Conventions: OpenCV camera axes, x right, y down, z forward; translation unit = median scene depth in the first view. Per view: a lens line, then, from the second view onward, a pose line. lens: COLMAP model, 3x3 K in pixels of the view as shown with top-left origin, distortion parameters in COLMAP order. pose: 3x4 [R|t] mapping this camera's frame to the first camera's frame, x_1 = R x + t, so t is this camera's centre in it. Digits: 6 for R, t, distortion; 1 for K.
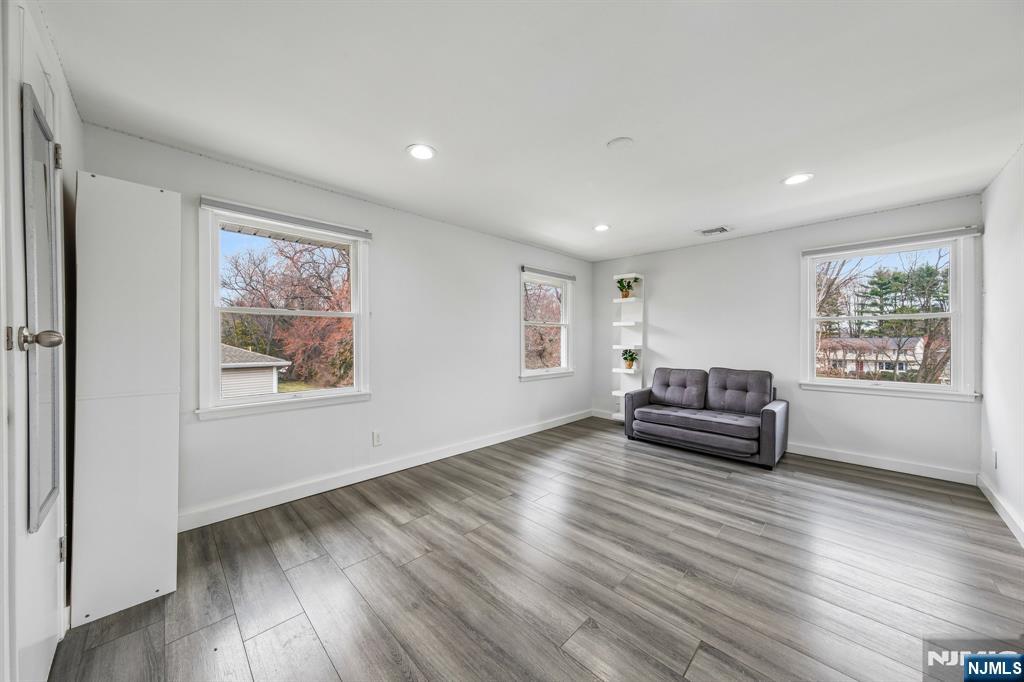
lens RADIAL K [[350.1, 0, 511.9], [0, 350.1, 336.9], [0, 0, 1]] dist [0.001322, 0.000778]
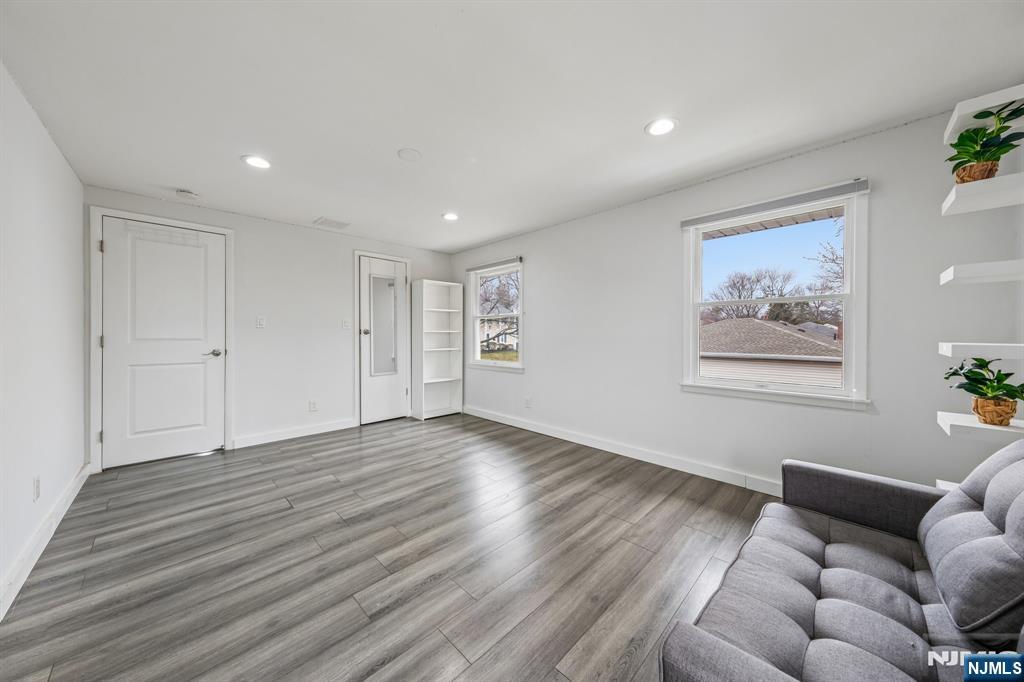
lens RADIAL K [[350.1, 0, 507.8], [0, 350.1, 336.6], [0, 0, 1]] dist [0.001322, 0.000778]
pose [[-0.021649, 0.004615, -0.999755, 1.305626], [0.012539, 0.999912, 0.004344, 0.024656], [0.999687, -0.012441, -0.021705, 1.231568]]
